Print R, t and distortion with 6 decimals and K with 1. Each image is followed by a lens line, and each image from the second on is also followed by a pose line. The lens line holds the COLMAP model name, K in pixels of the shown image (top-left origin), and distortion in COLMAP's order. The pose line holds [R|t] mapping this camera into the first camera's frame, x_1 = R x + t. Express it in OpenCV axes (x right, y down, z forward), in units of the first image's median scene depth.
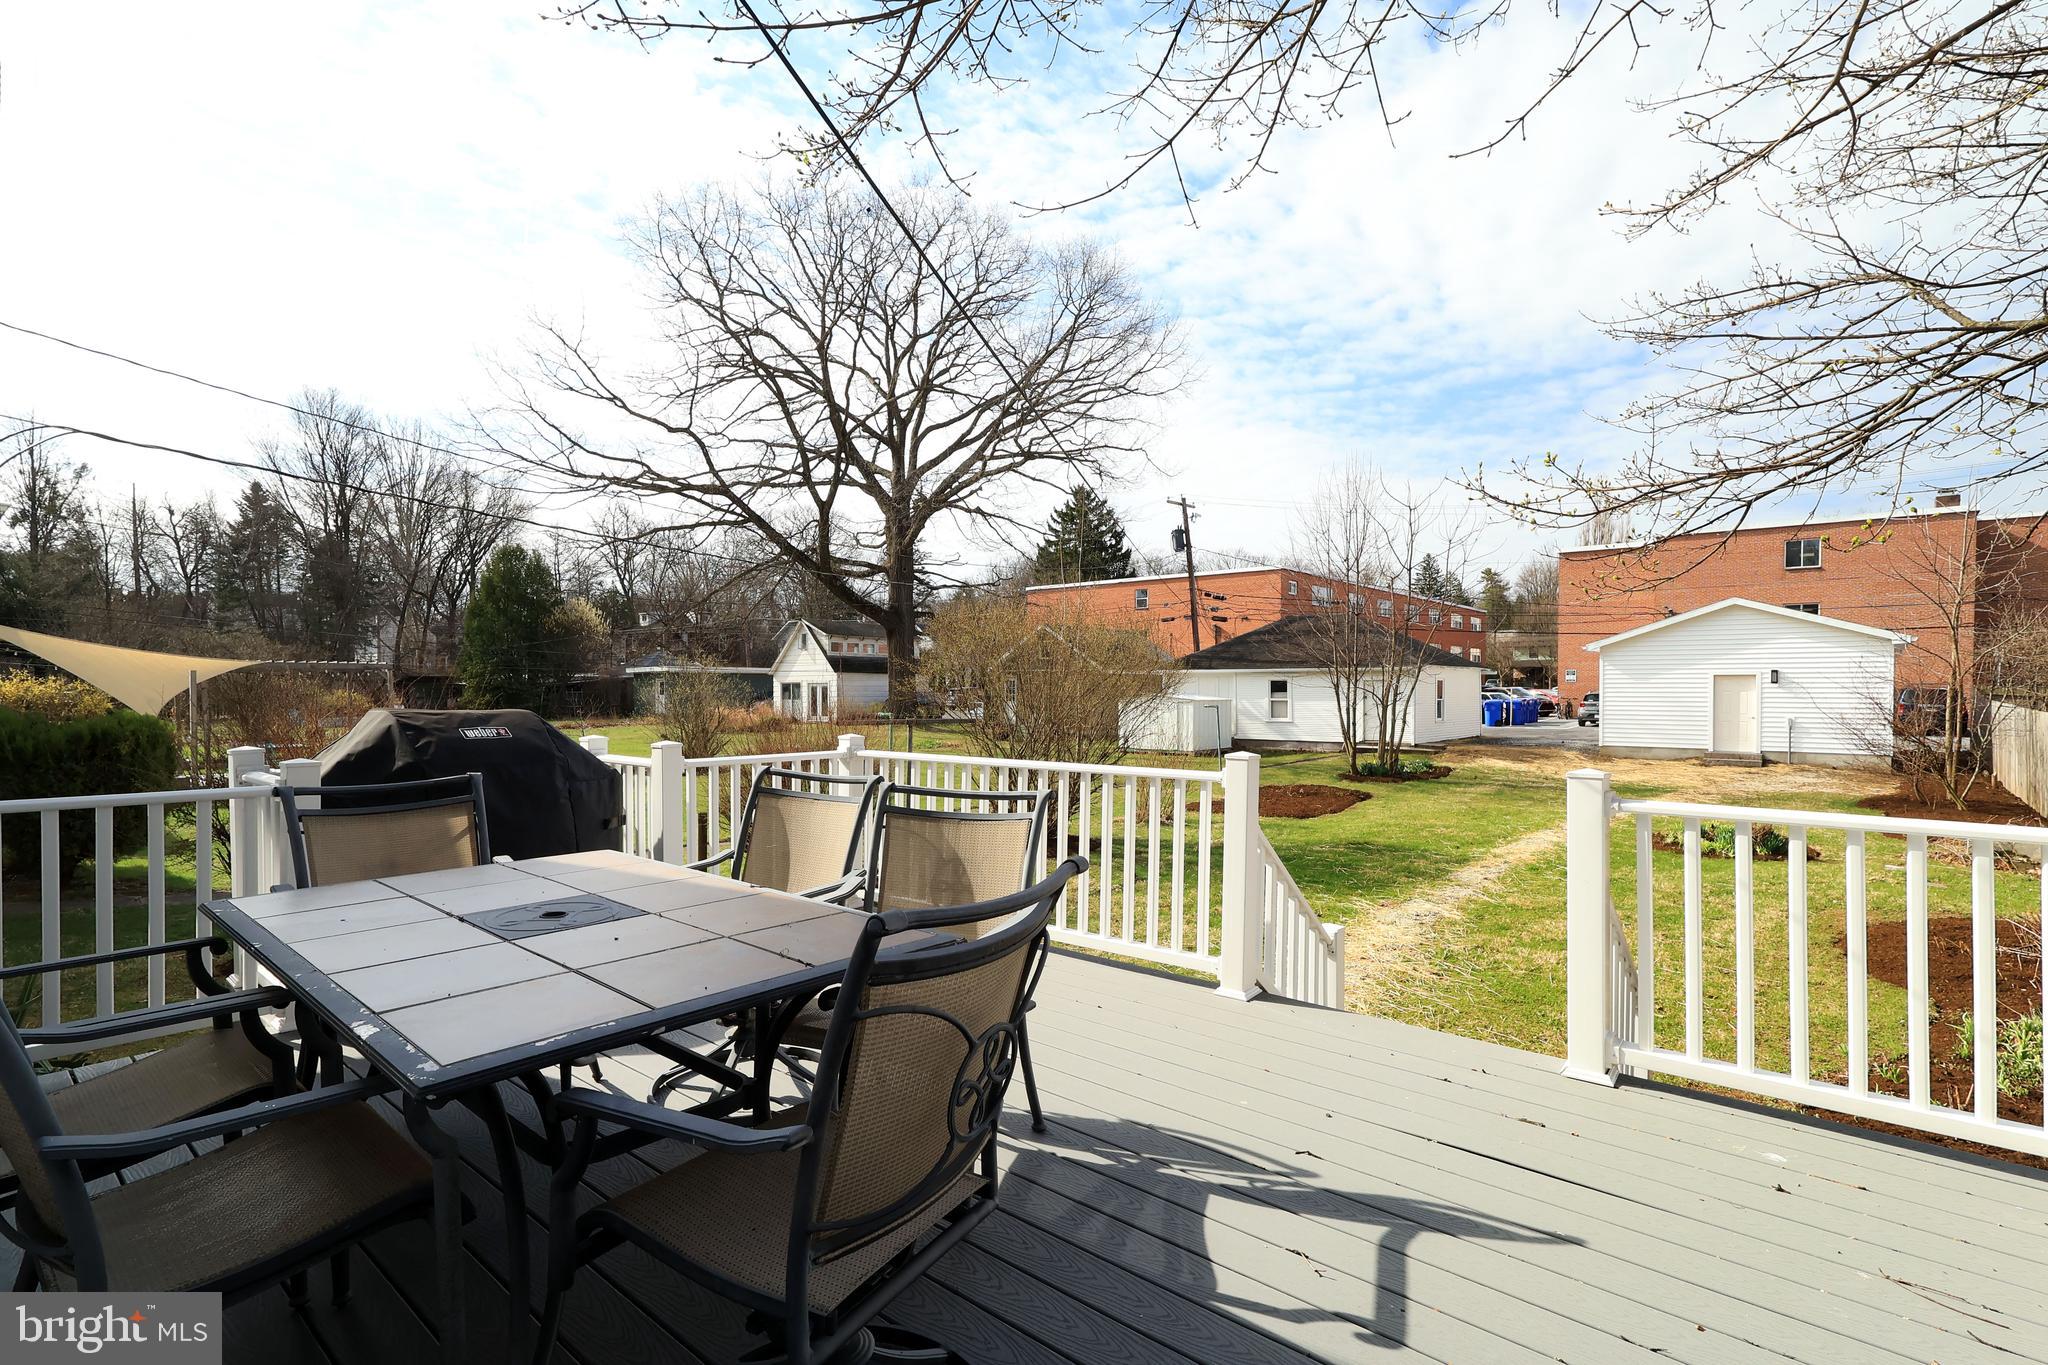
lens RADIAL K [[965.3, 0, 1040.1], [0, 965.3, 691.6], [0, 0, 1]] dist [-0.002353, 0.001450]
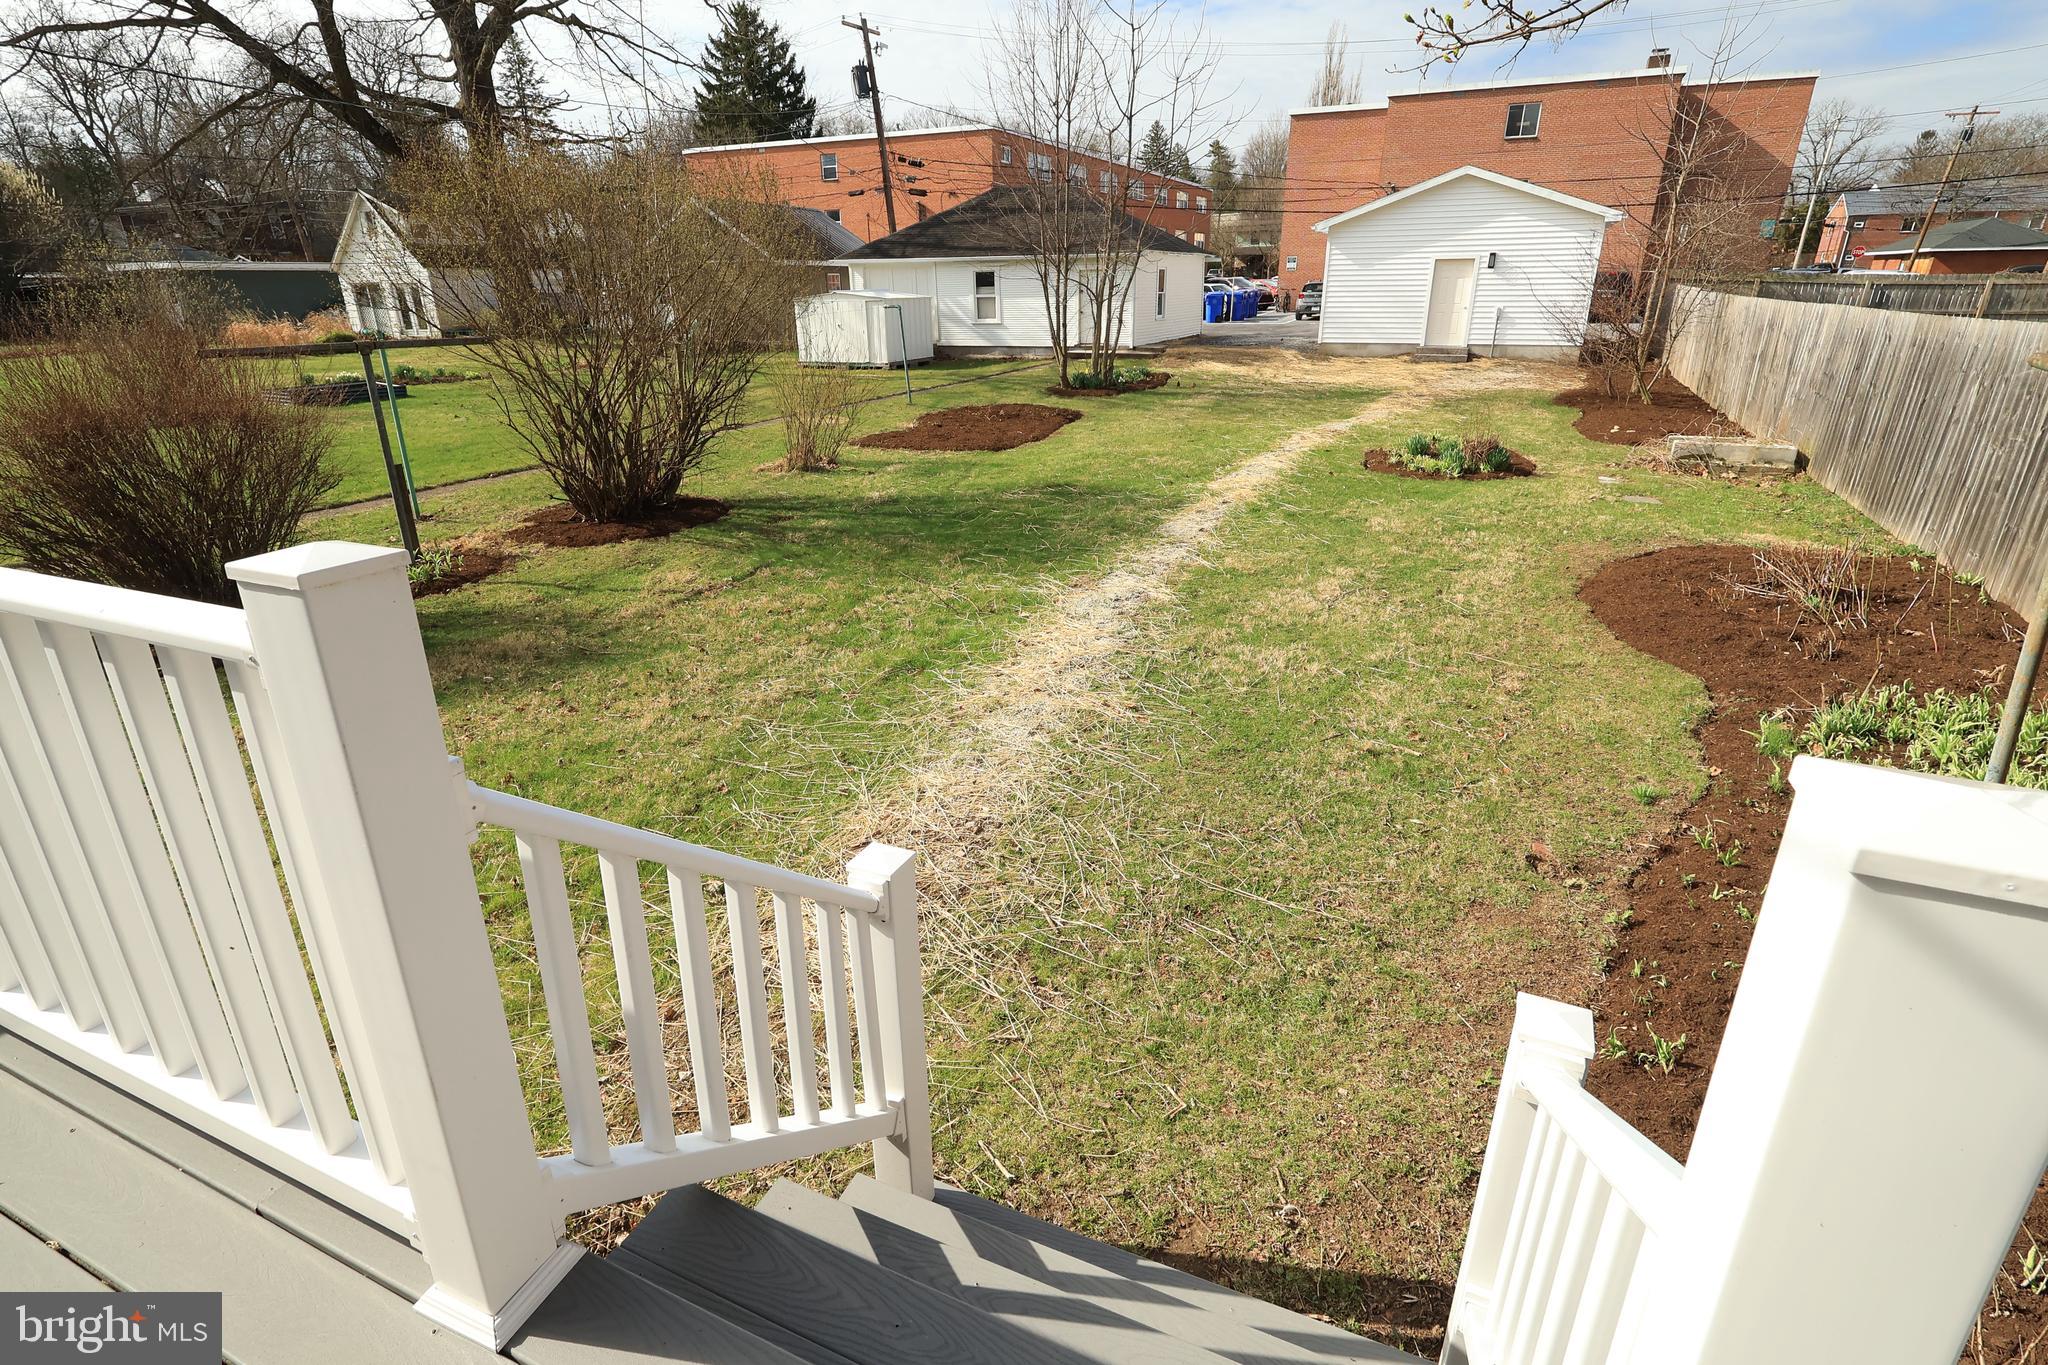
lens RADIAL K [[965.3, 0, 1043.7], [0, 965.3, 688.4], [0, 0, 1]] dist [-0.002353, 0.001450]
pose [[0.961358, -0.118442, 0.248521, 0.045306], [0.014301, 0.922987, 0.384565, 0.001295], [-0.274931, -0.366150, 0.889015, 0.103010]]
